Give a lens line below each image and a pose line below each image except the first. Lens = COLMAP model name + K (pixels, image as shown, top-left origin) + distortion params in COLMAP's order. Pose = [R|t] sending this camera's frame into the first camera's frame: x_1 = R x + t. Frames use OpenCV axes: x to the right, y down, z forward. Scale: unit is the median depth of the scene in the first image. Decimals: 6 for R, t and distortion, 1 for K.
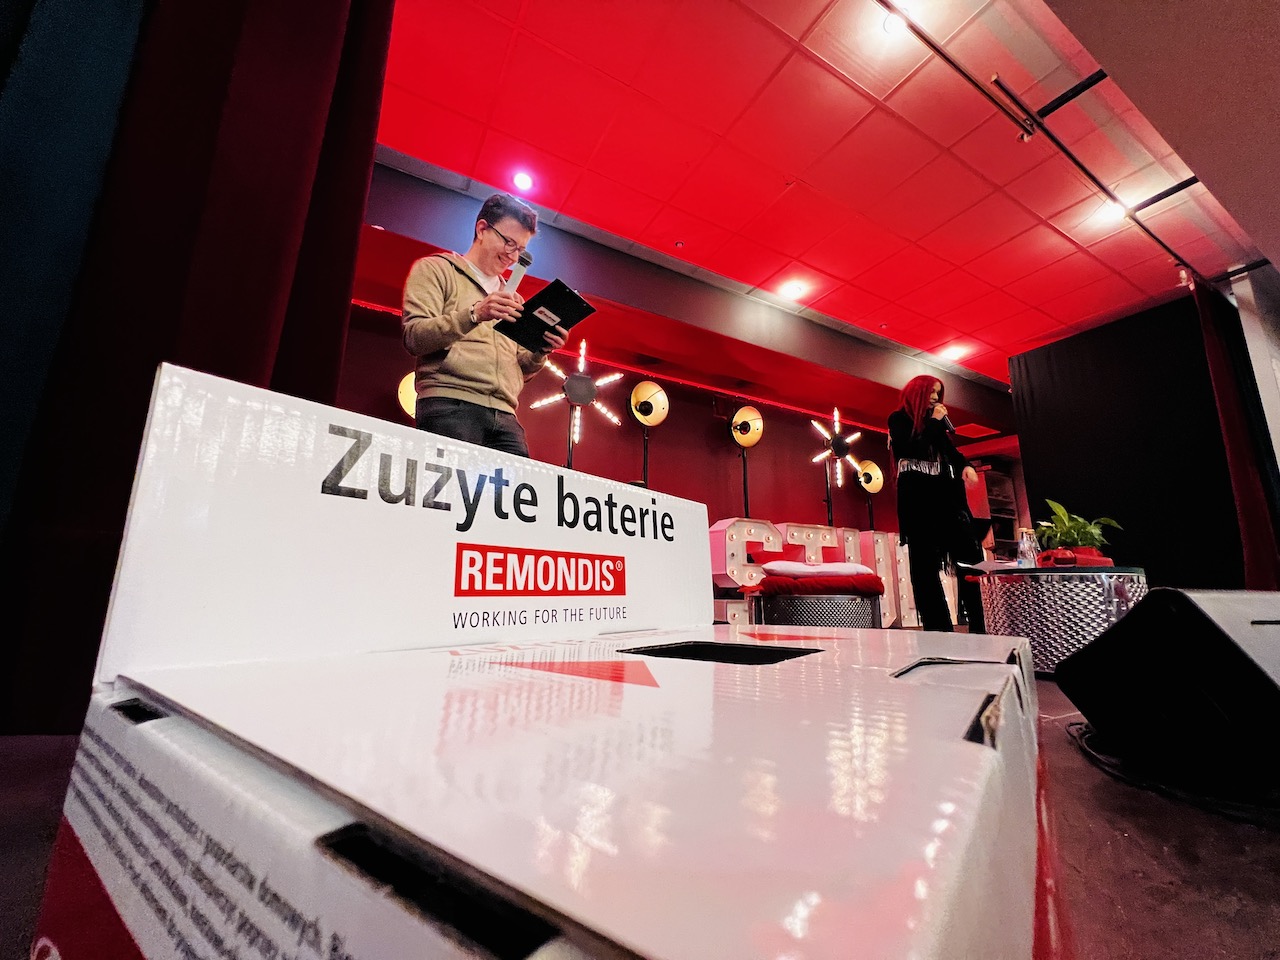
lens RADIAL K [[530.7, 0, 638.4], [0, 530.7, 489.6], [0, 0, 1]] dist [0.000275, -0.000023]
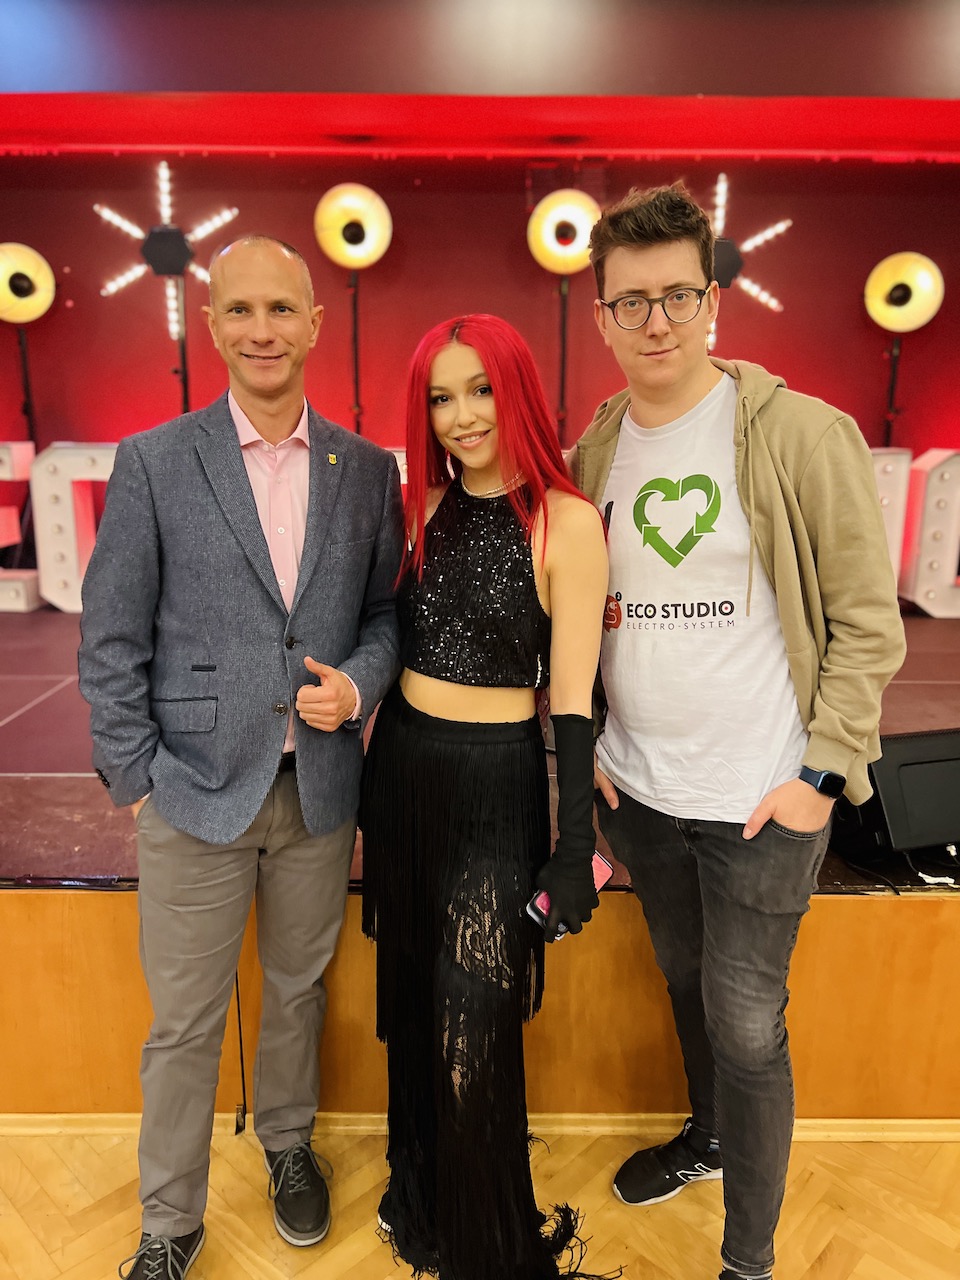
lens RADIAL K [[963.8, 0, 478.8], [0, 963.8, 646.3], [0, 0, 1]] dist [0.030170, -0.020381]
pose [[0.867267, 0.110224, -0.485488, 0.865864], [0.098049, 0.918266, 0.383632, -0.159175], [0.488093, -0.380313, 0.785575, 0.033772]]
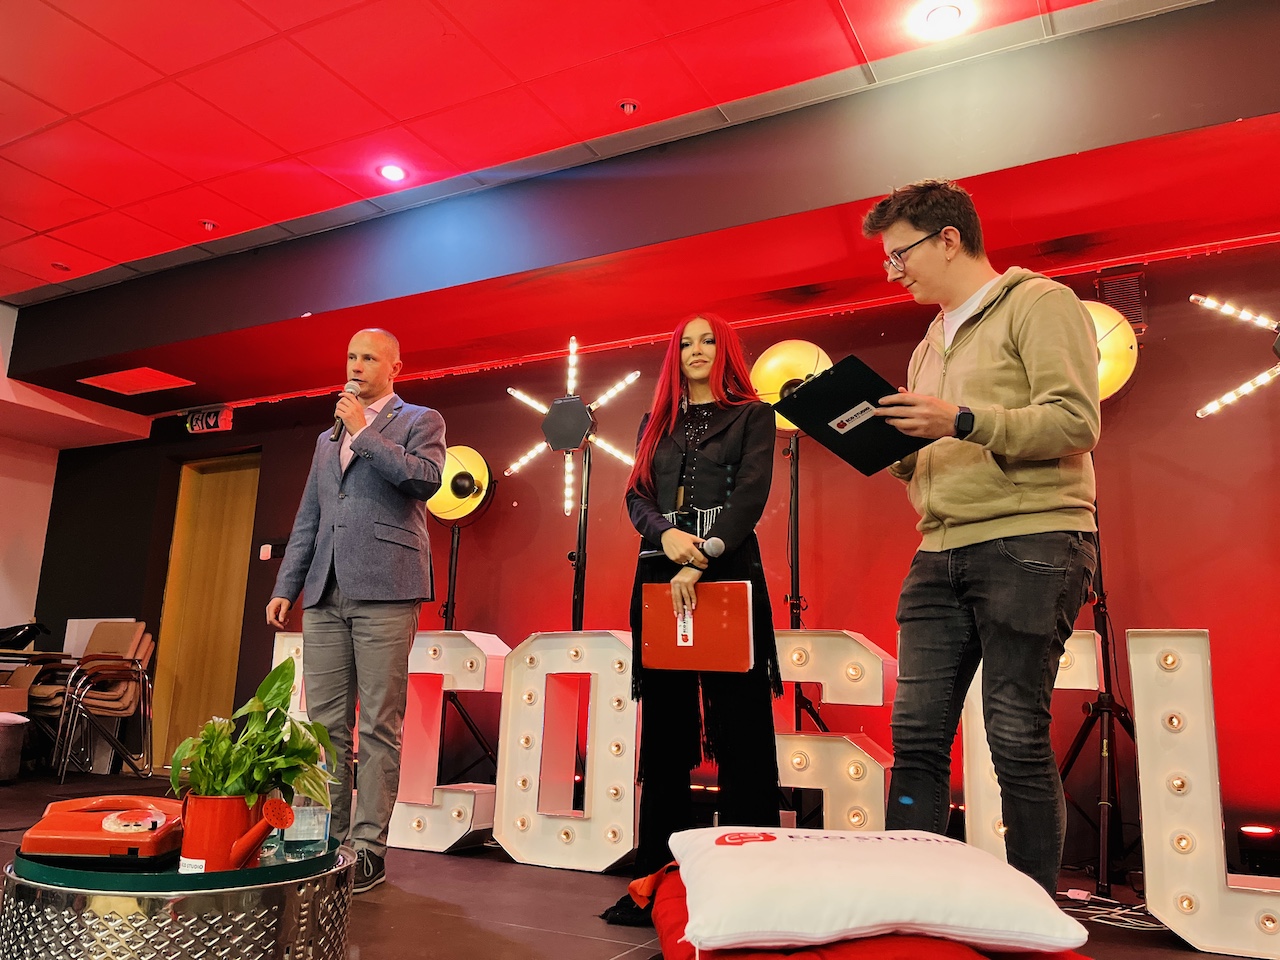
lens RADIAL K [[968.3, 0, 643.8], [0, 968.3, 483.0], [0, 0, 1]] dist [0.059150, -0.066876]
pose [[0.541092, -0.168207, -0.823970, 0.802374], [0.146216, 0.983687, -0.104794, 0.002754], [0.828155, -0.063775, 0.556859, 0.449987]]
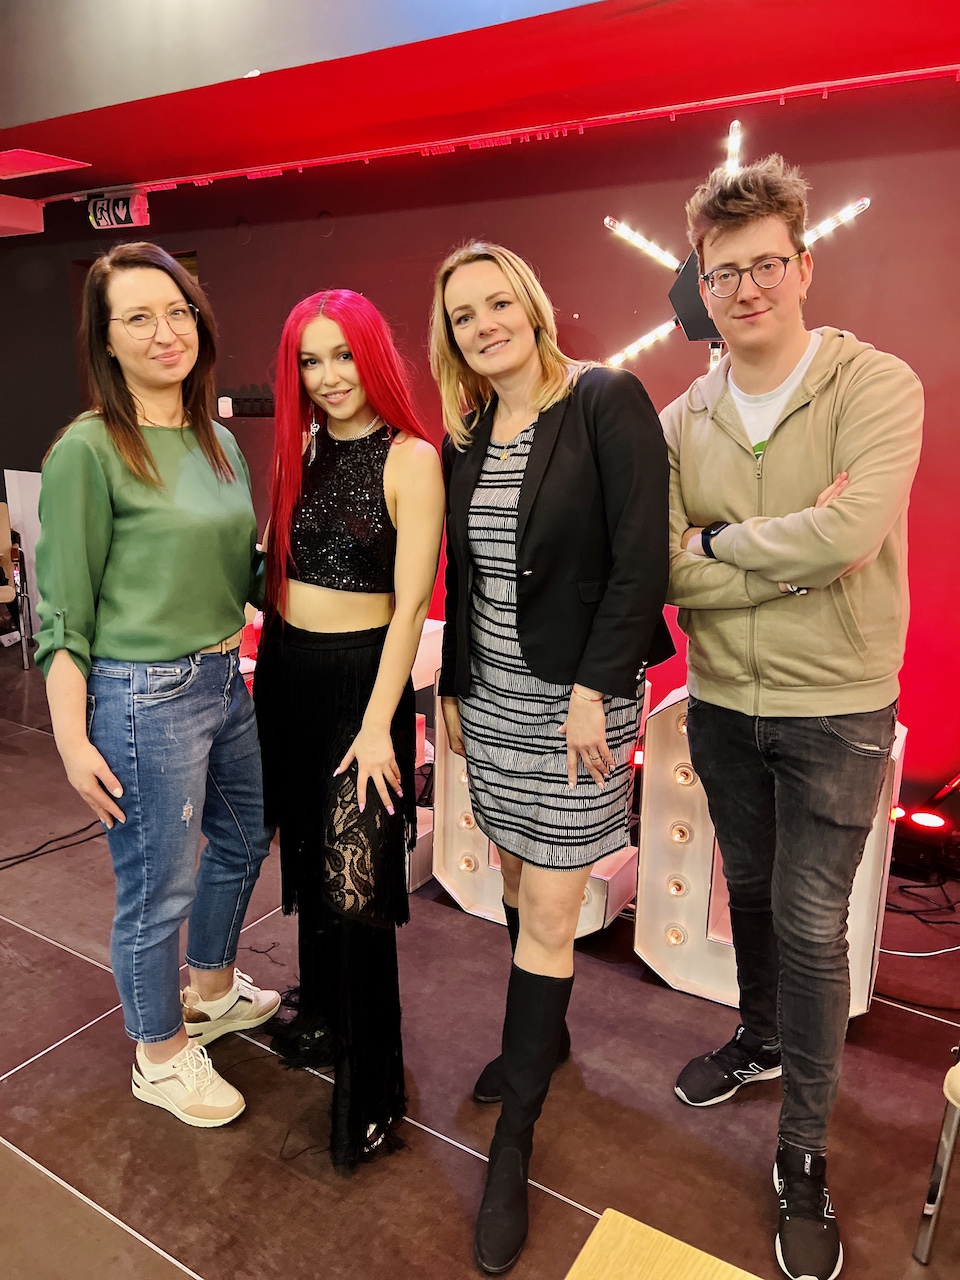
lens RADIAL K [[963.8, 0, 475.0], [0, 963.8, 662.5], [0, 0, 1]] dist [0.030170, -0.020381]
pose [[0.462864, 0.238235, -0.853815, 0.417547], [0.166055, 0.922852, 0.347519, -0.209144], [0.870737, -0.302634, 0.387595, 0.519582]]
